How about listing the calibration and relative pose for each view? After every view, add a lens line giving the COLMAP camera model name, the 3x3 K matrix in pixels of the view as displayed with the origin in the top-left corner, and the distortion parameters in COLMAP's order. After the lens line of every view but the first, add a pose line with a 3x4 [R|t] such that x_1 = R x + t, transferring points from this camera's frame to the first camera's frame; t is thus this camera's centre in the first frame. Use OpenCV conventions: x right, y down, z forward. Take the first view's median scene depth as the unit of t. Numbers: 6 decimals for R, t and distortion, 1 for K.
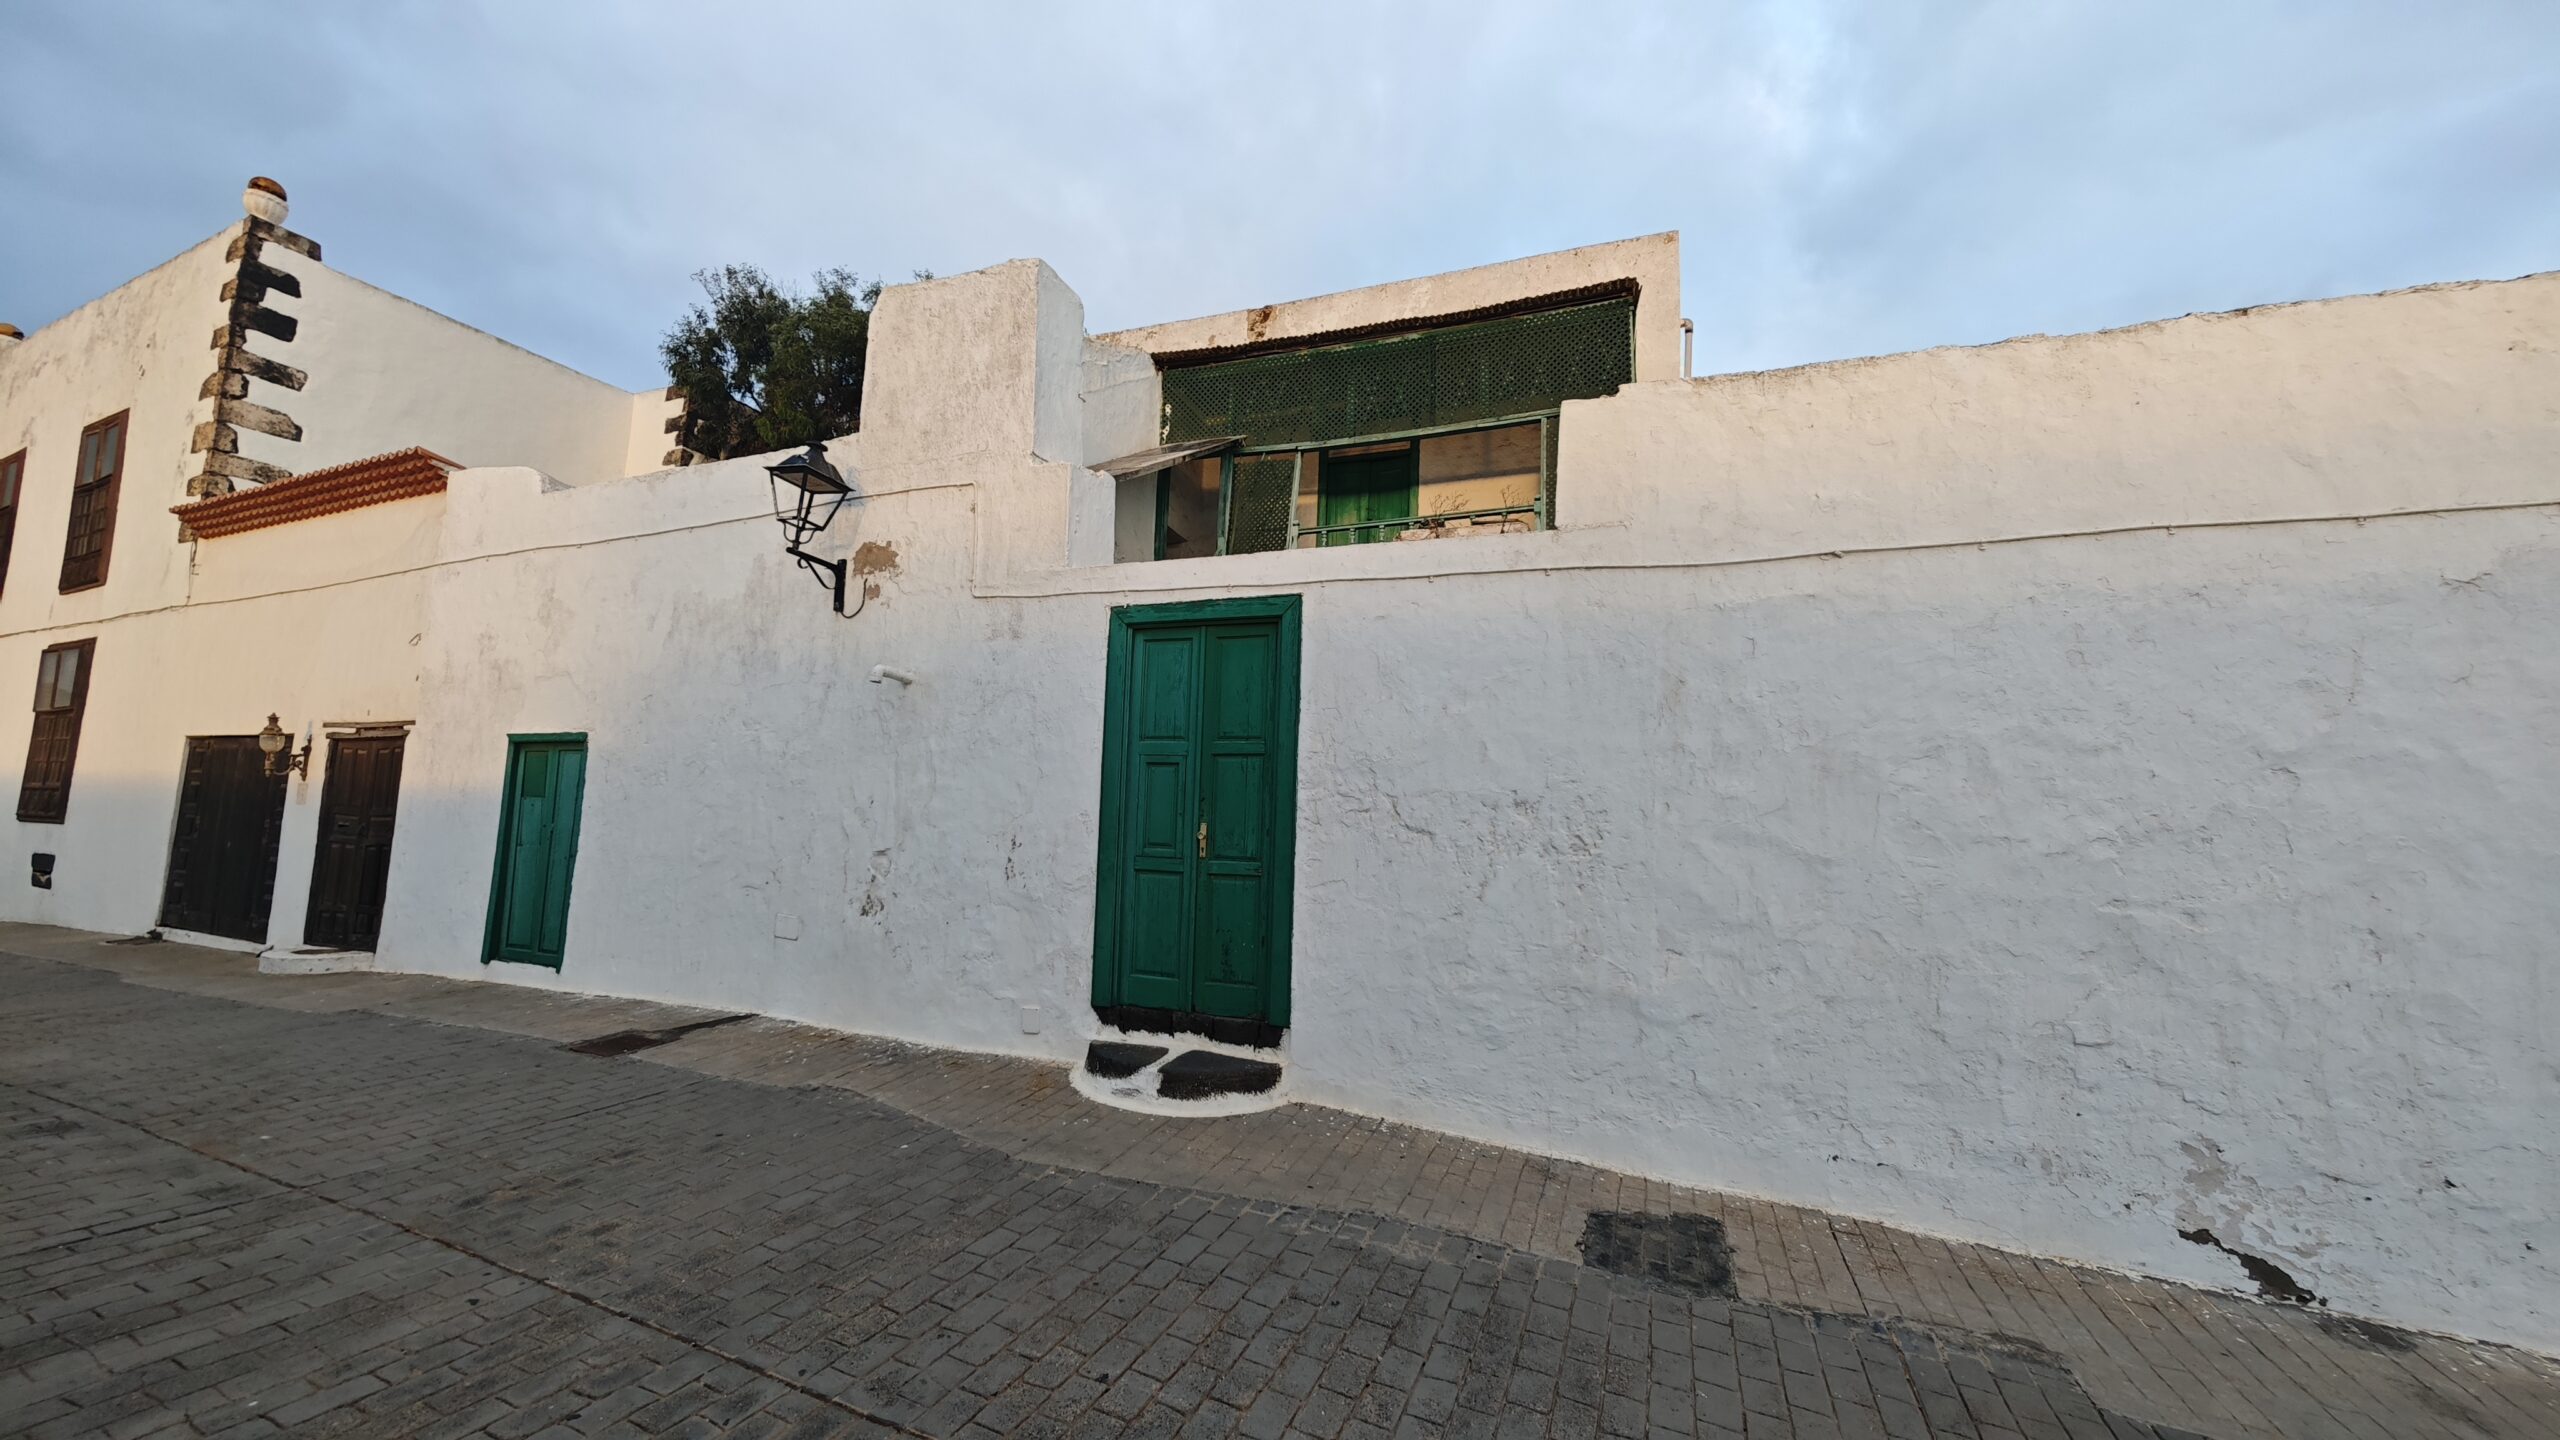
lens RADIAL K [[907.2, 0, 1285.3], [0, 907.2, 740.0], [0, 0, 1]] dist [-0.000821, 0.000173]
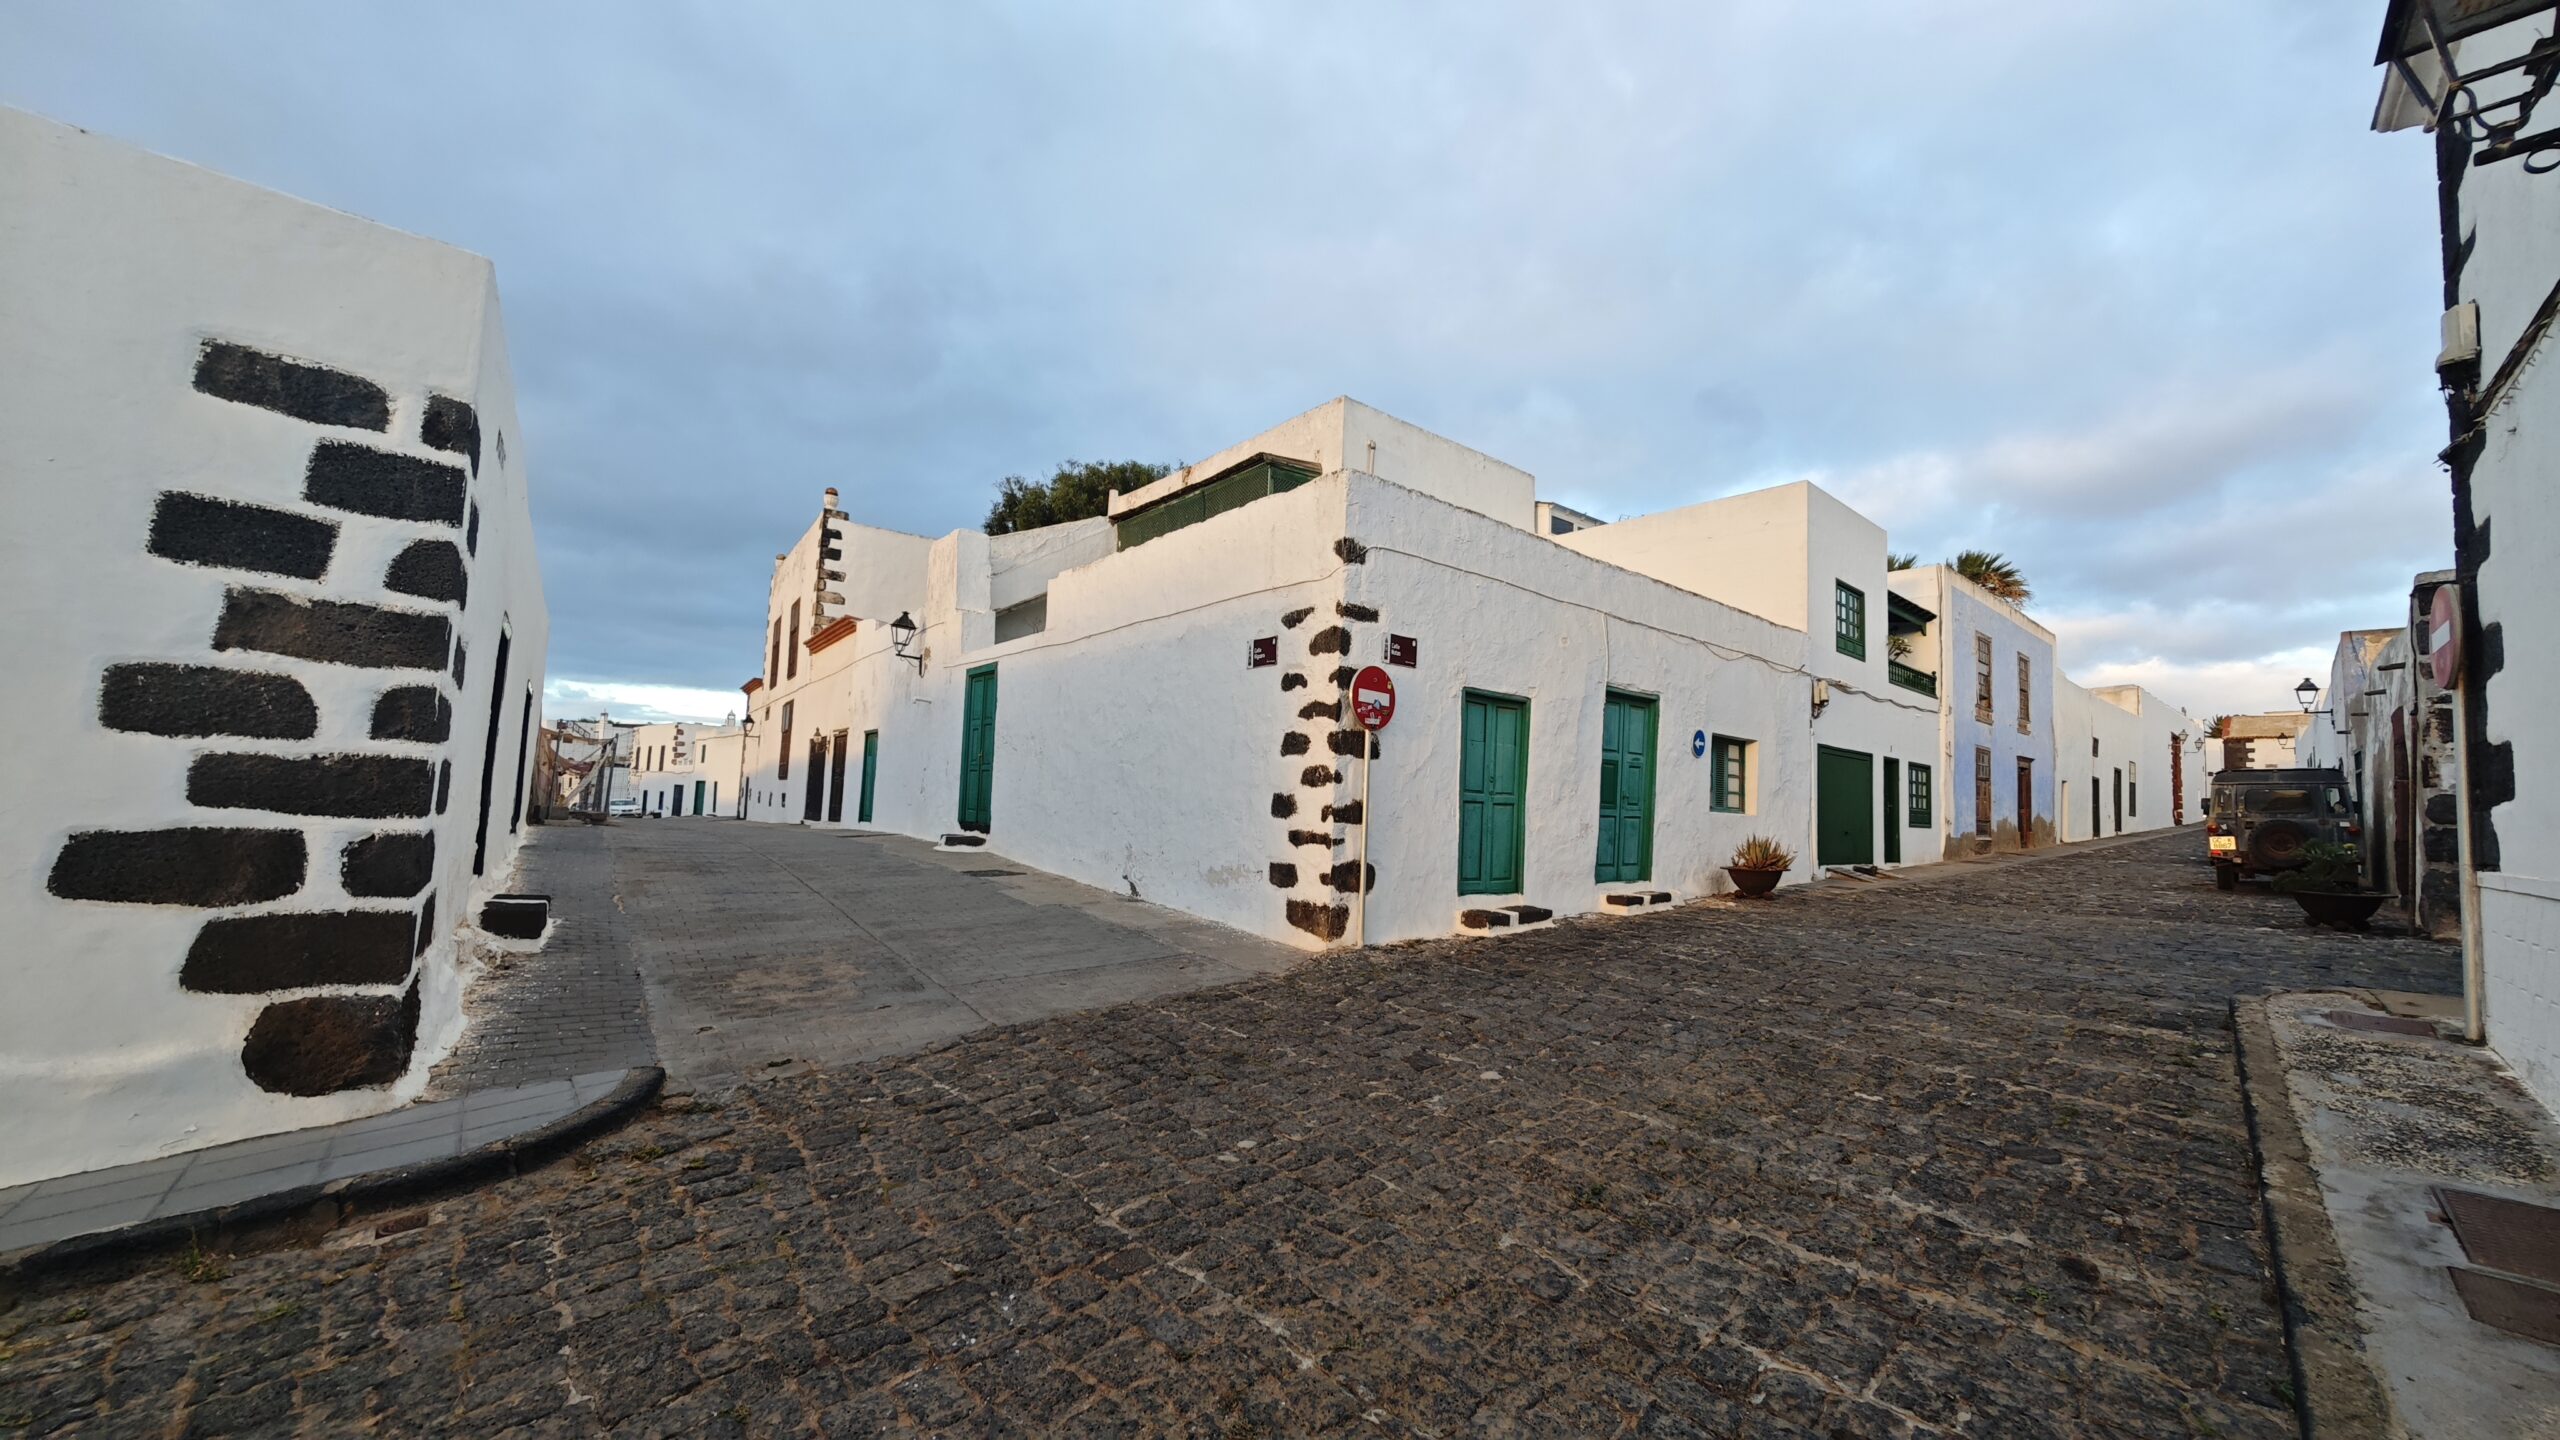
lens RADIAL K [[907.2, 0, 1287.1], [0, 907.2, 741.7], [0, 0, 1]] dist [-0.000821, 0.000173]
pose [[0.868284, -0.034620, -0.494858, 2.024916], [0.038800, 0.999245, -0.001828, 0.106344], [0.494548, -0.017613, 0.868972, -0.849831]]
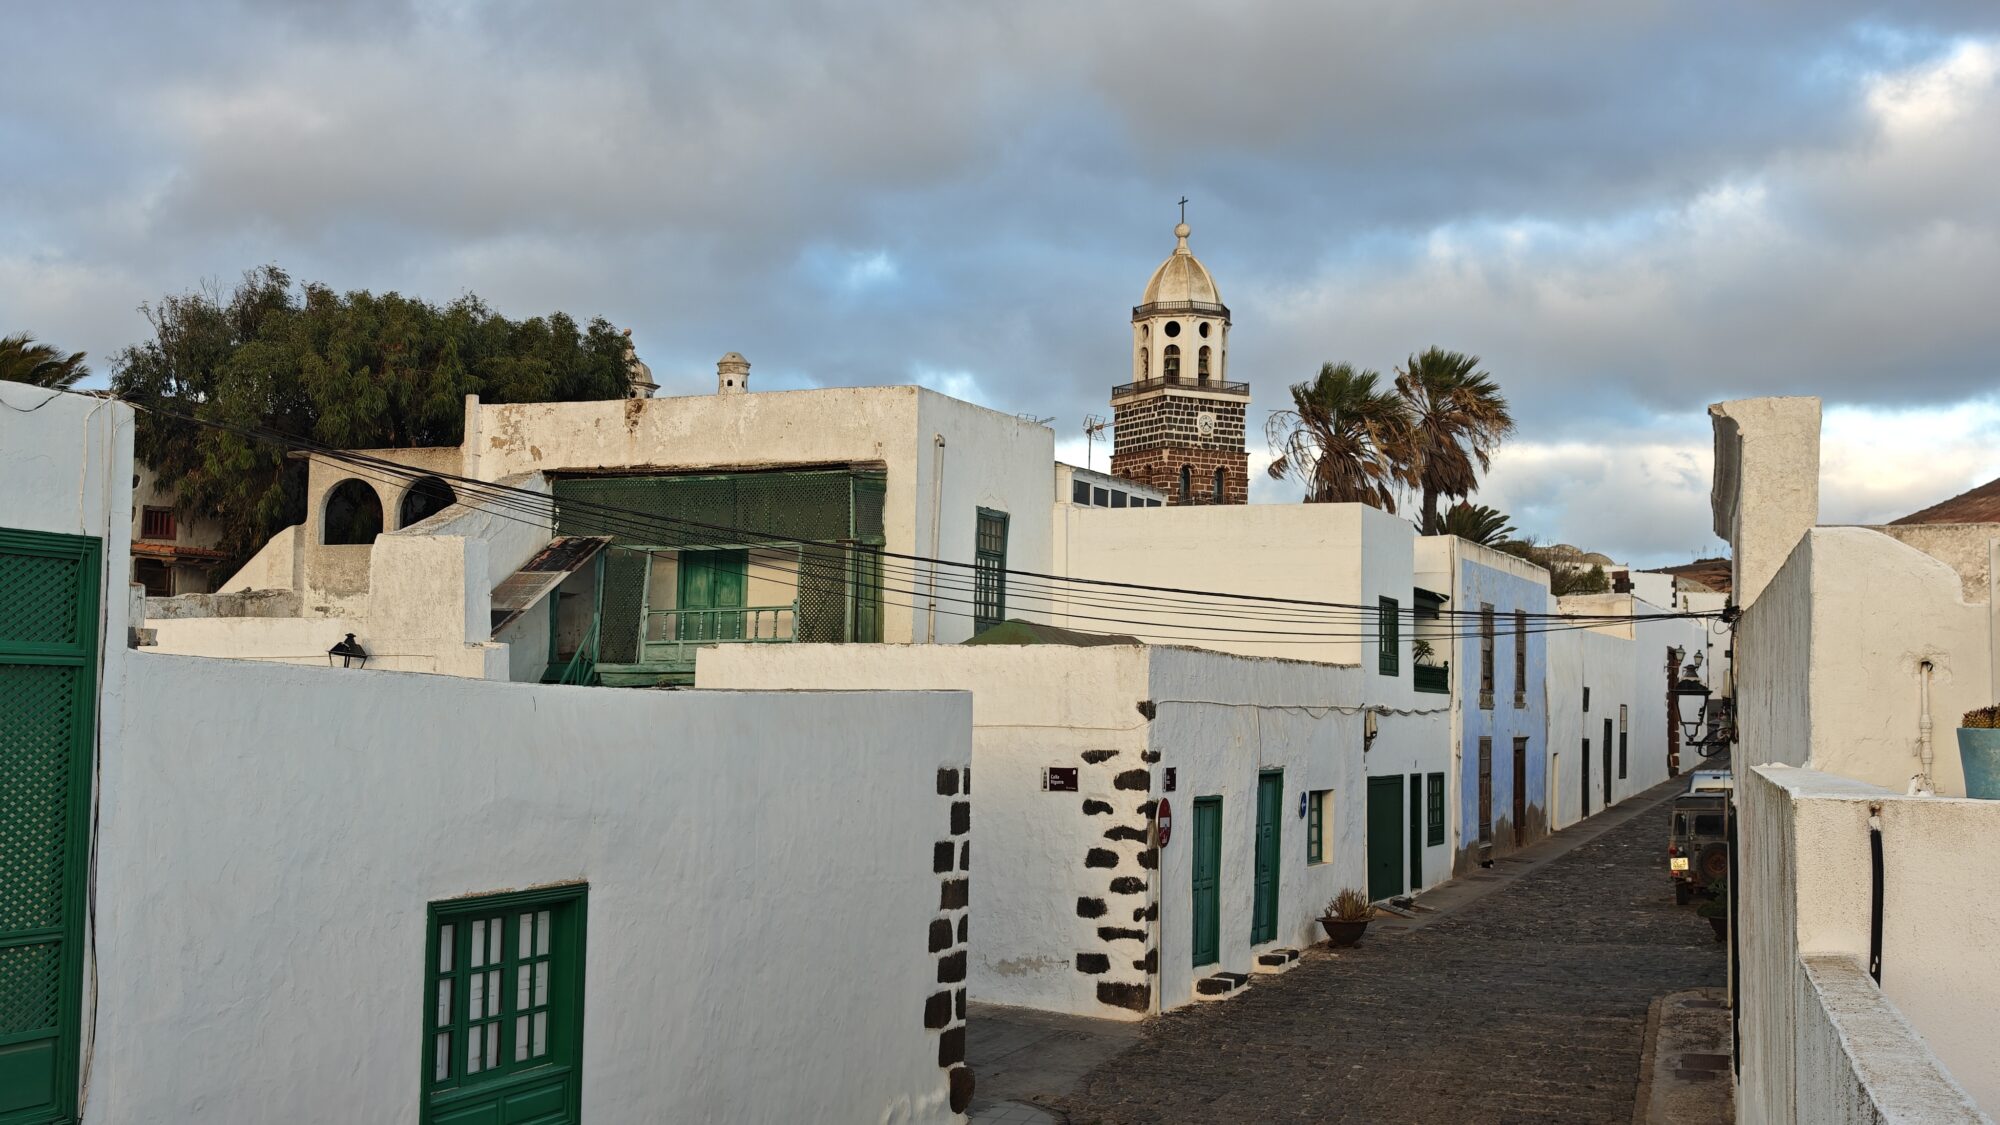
lens RADIAL K [[2336.2, 0, 1003.4], [0, 2336.2, 561.1], [0, 0, 1]] dist [0.072187, 0.000000]
pose [[0.999262, -0.022486, -0.031146, 1.202825], [0.023432, 0.999265, 0.030331, -0.714605], [0.030441, -0.031038, 0.999055, -4.624300]]
